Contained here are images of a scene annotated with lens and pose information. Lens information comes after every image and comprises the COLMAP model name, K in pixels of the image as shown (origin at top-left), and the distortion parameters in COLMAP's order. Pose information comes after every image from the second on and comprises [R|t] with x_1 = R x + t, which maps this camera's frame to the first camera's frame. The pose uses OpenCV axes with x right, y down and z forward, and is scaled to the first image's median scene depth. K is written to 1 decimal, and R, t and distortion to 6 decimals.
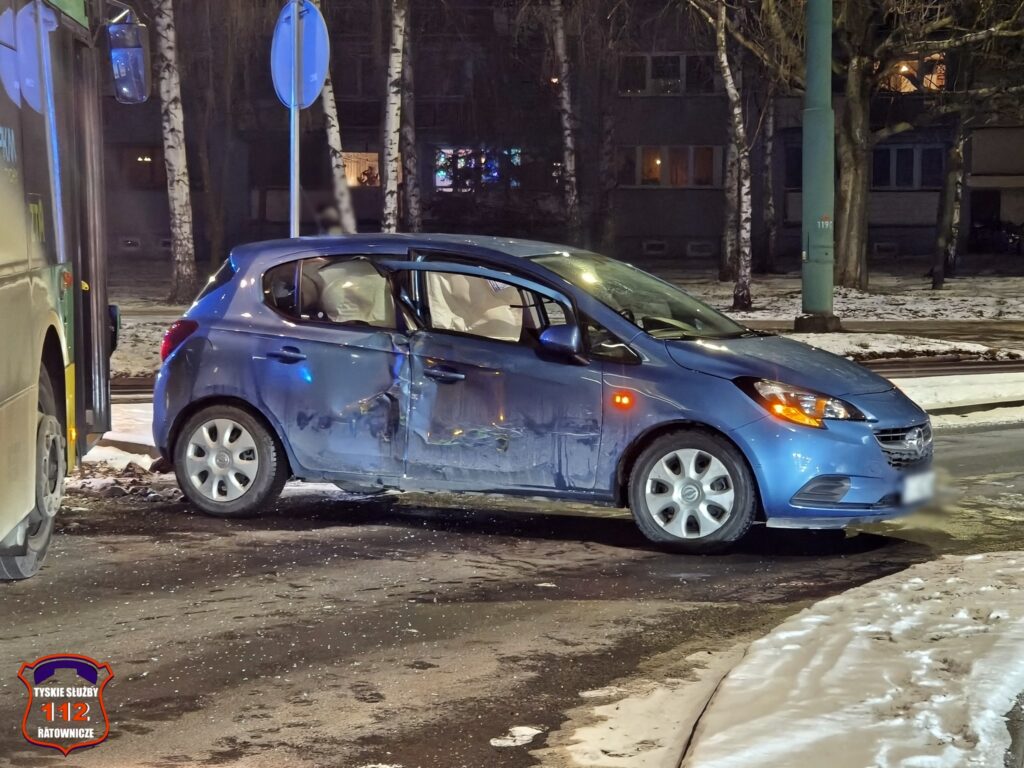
lens RADIAL K [[2531.2, 0, 512.0], [0, 2531.2, 384.0], [0, 0, 1]] dist [0.082869, 0.846139]
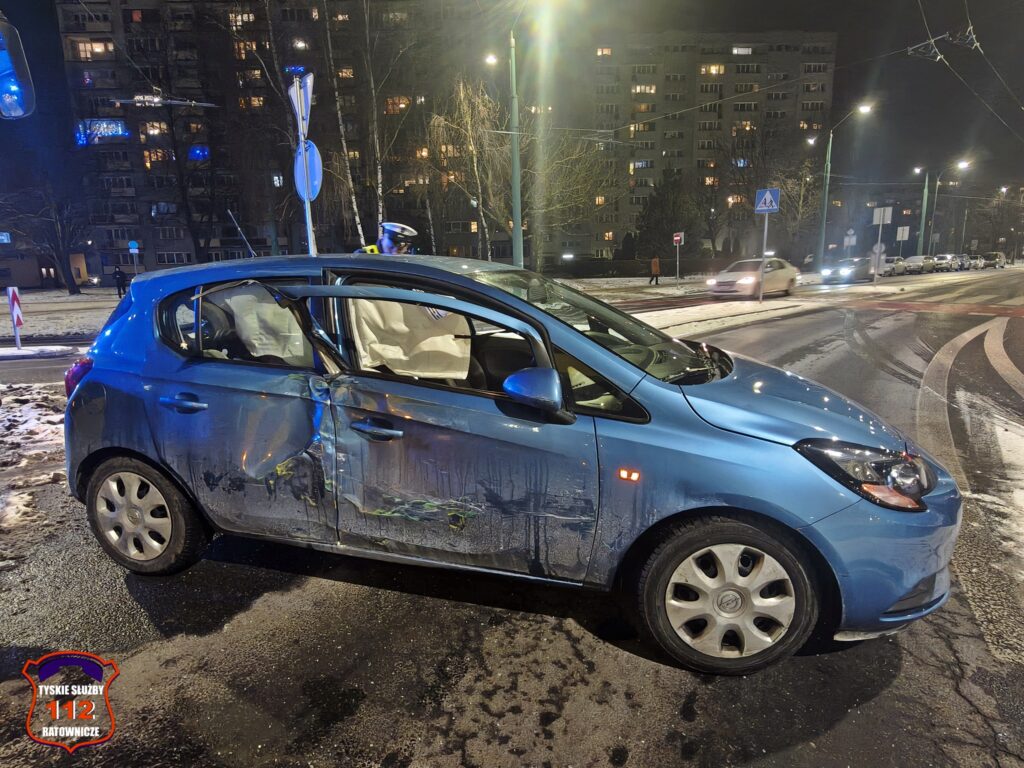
lens RADIAL K [[572.7, 0, 512.0], [0, 572.7, 384.0], [0, 0, 1]] dist [0.003901, 0.000647]
pose [[0.986693, -0.057641, 0.152032, -0.011495], [0.036397, 0.989625, 0.138985, -0.040993], [-0.158466, -0.131602, 0.978555, 0.820067]]
